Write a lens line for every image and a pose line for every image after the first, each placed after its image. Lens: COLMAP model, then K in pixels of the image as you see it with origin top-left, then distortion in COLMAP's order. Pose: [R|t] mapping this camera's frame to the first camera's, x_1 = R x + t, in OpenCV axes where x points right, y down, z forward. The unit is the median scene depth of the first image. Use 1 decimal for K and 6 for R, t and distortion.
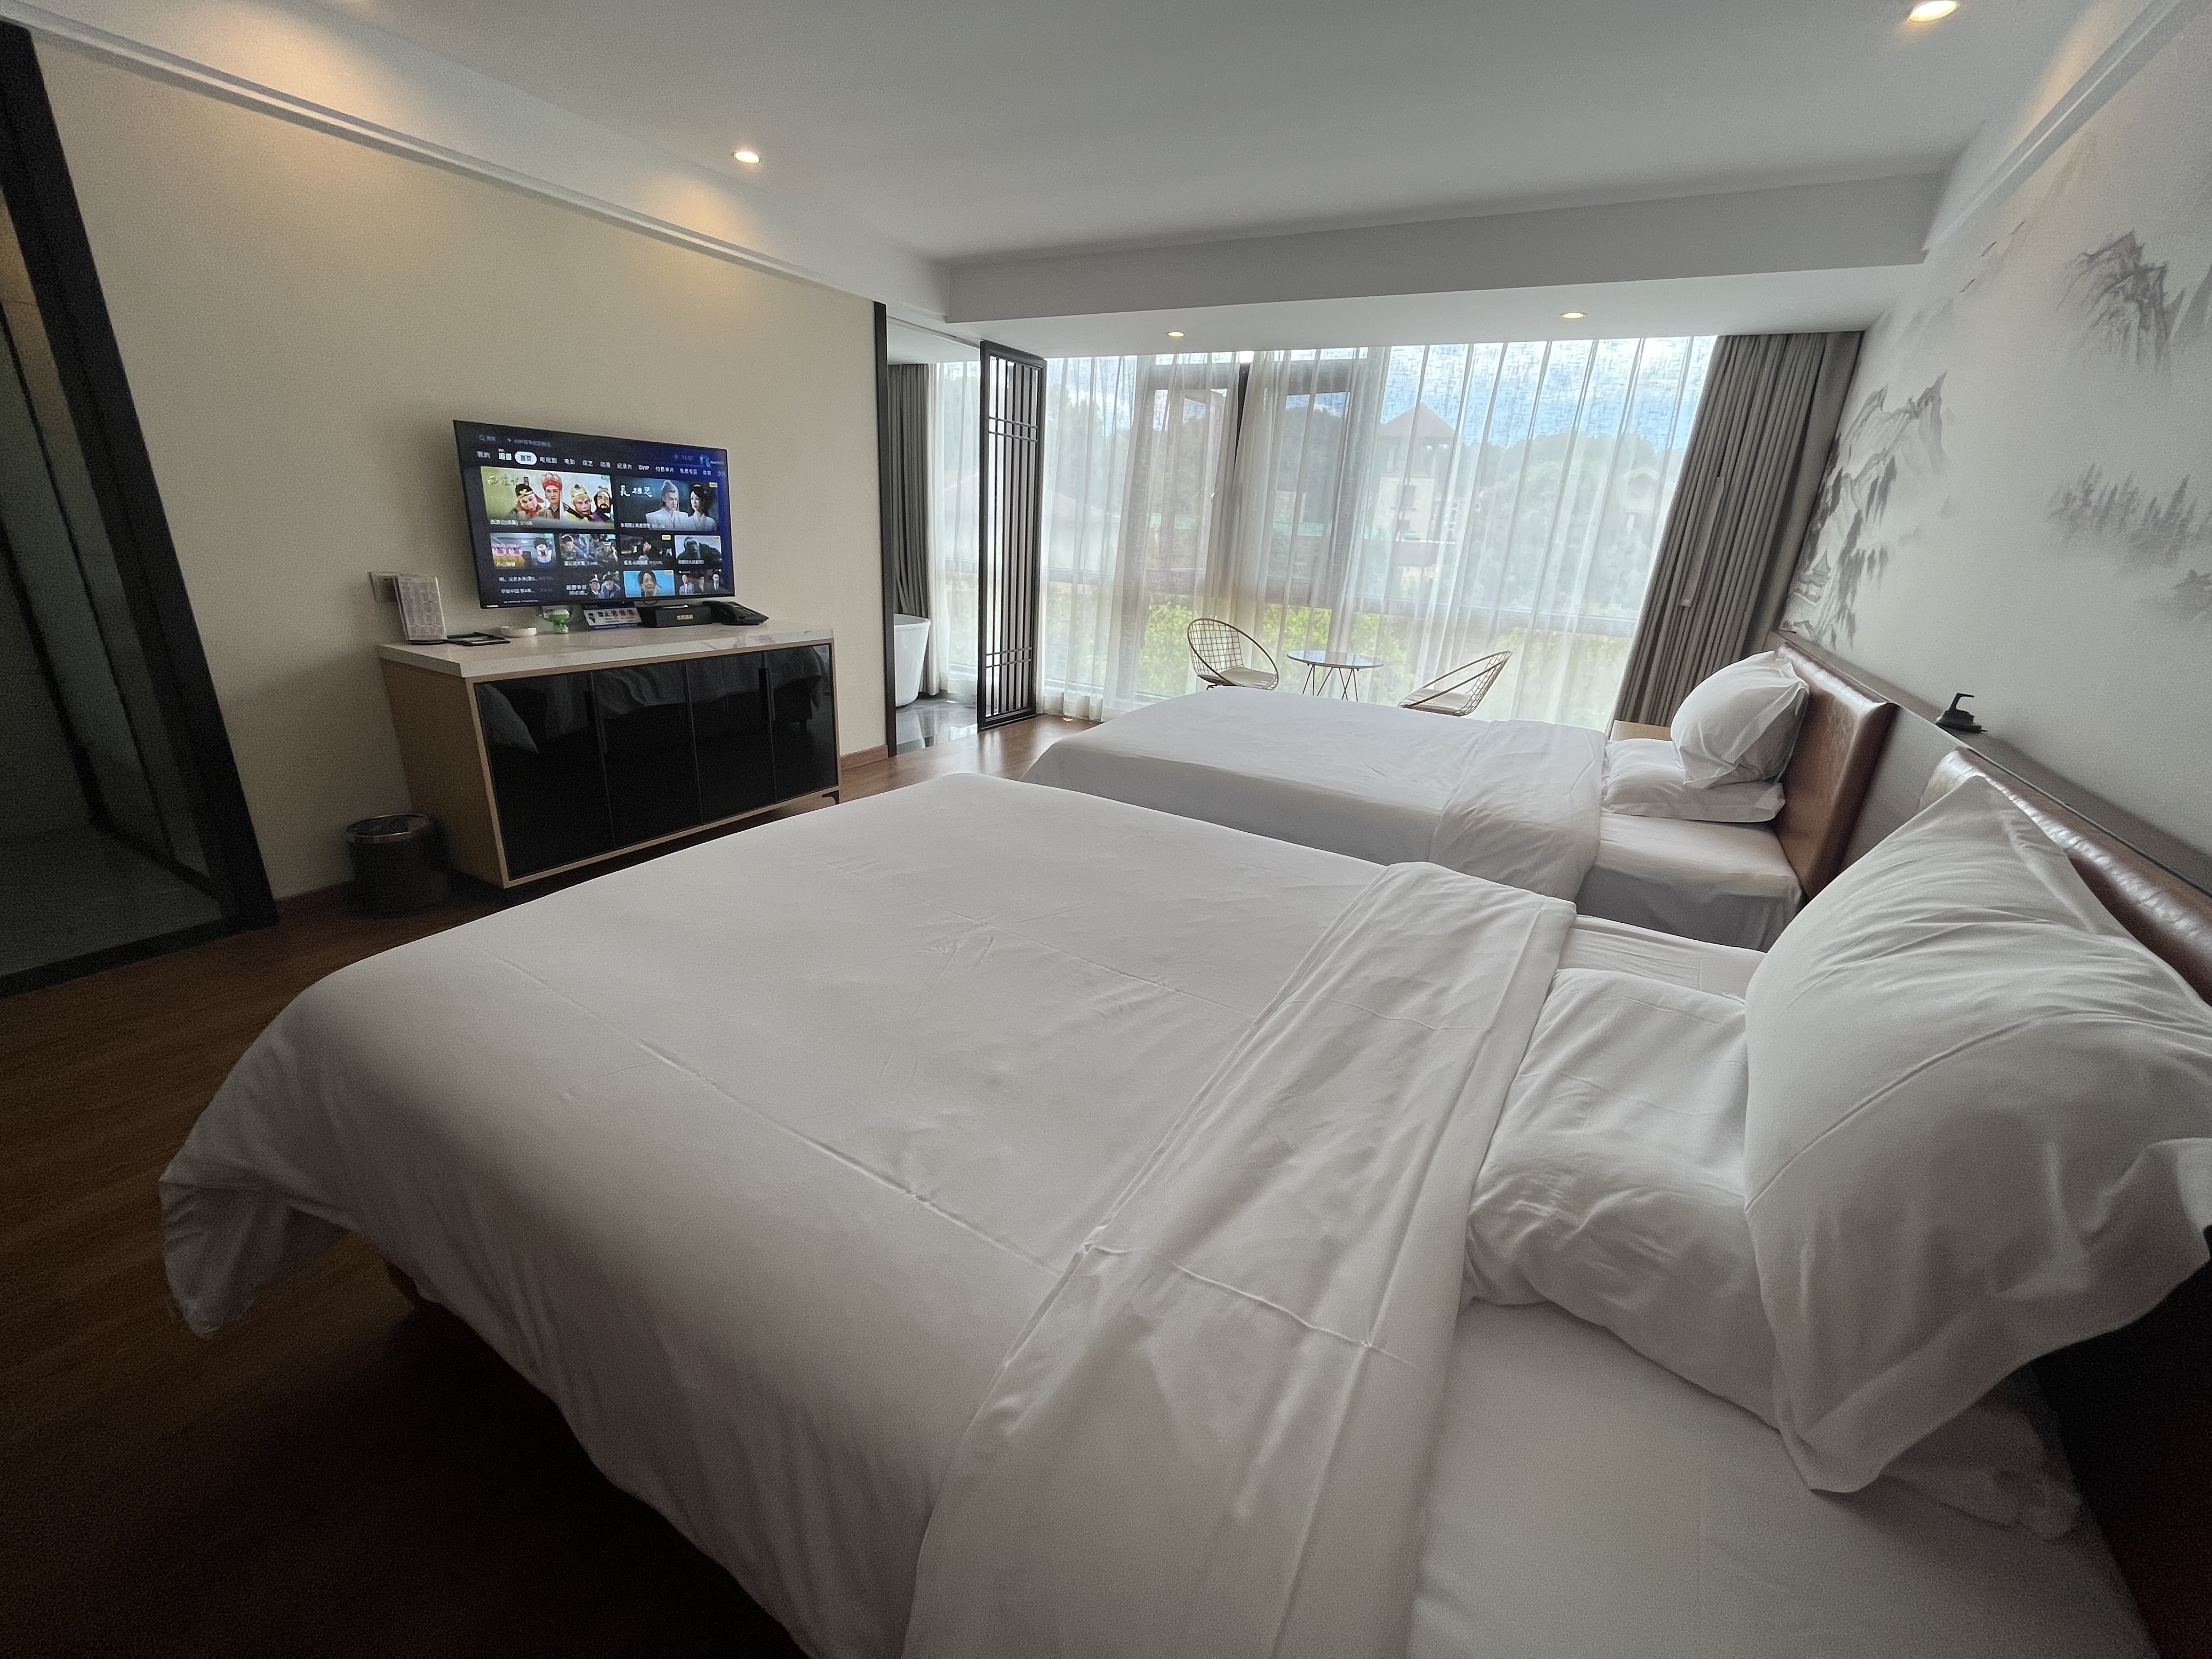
lens RADIAL K [[896.9, 0, 1101.0], [0, 896.9, 832.1], [0, 0, 1]] dist [-0.002177, 0.000673]
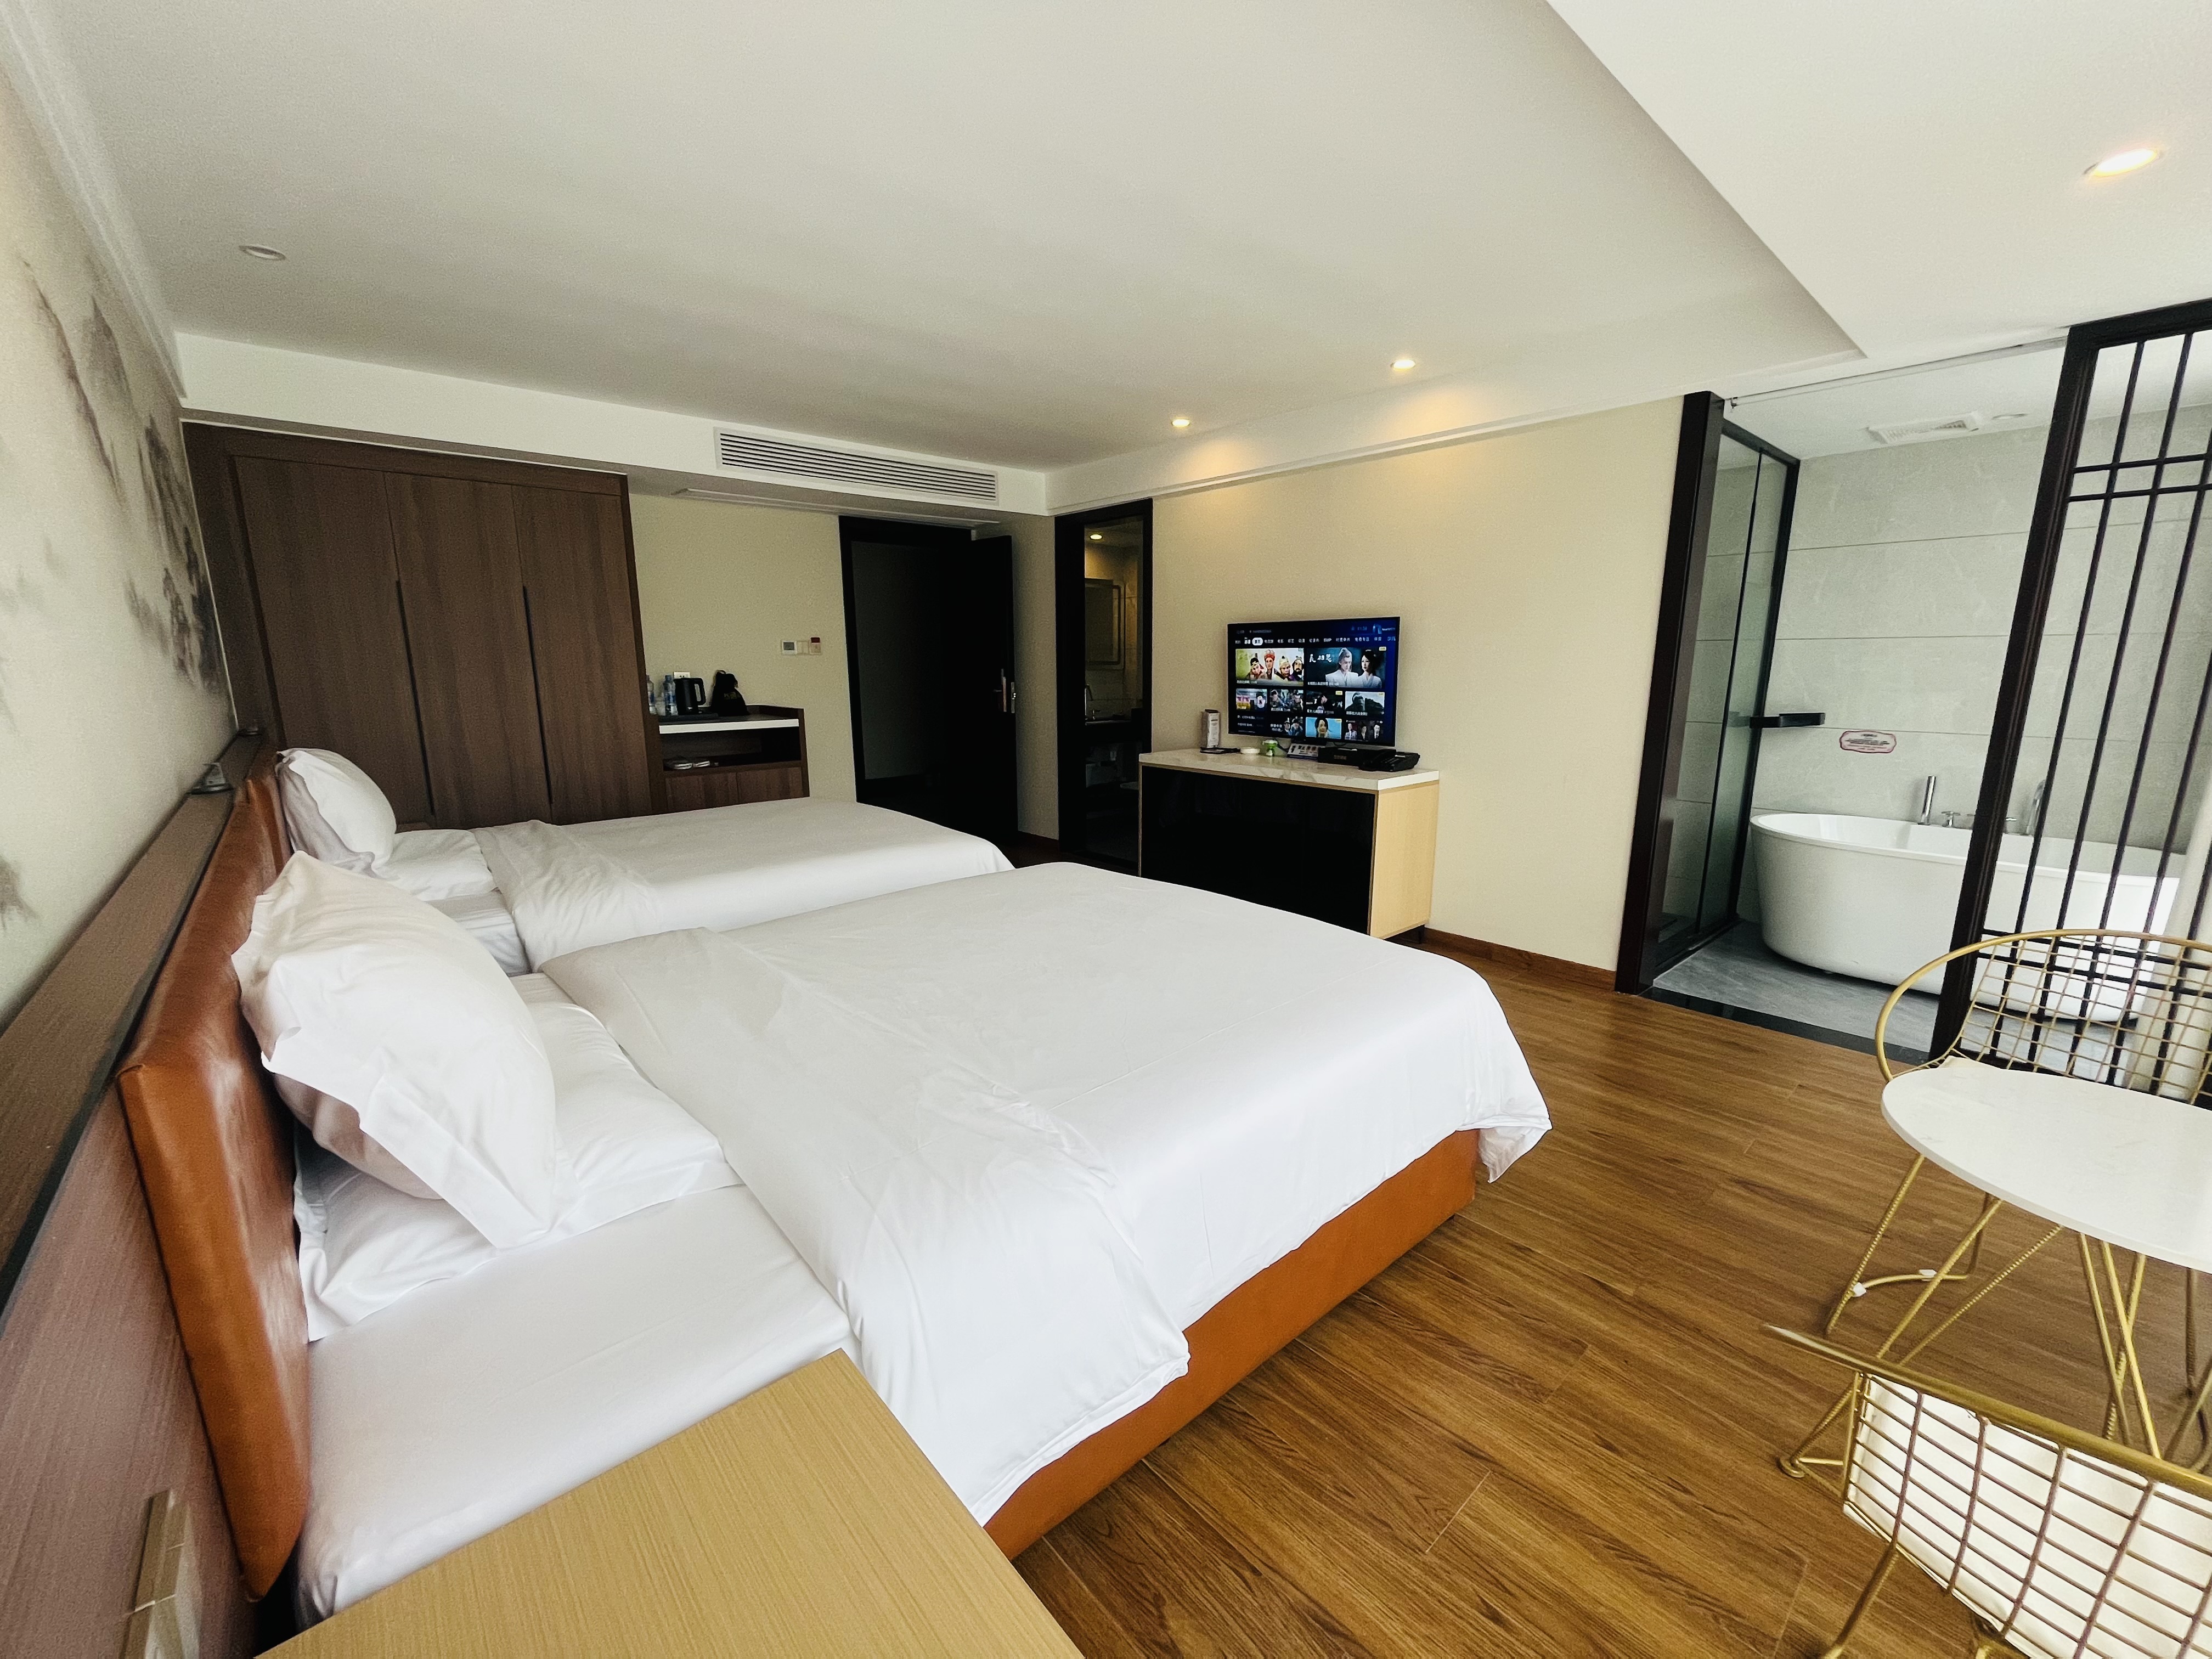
lens RADIAL K [[896.9, 0, 1104.1], [0, 896.9, 834.9], [0, 0, 1]] dist [-0.002177, 0.000673]
pose [[-0.323408, 0.131767, -0.937040, 0.819693], [-0.323955, 0.914999, 0.240477, -0.352231], [0.889078, 0.381331, -0.253231, 1.132834]]
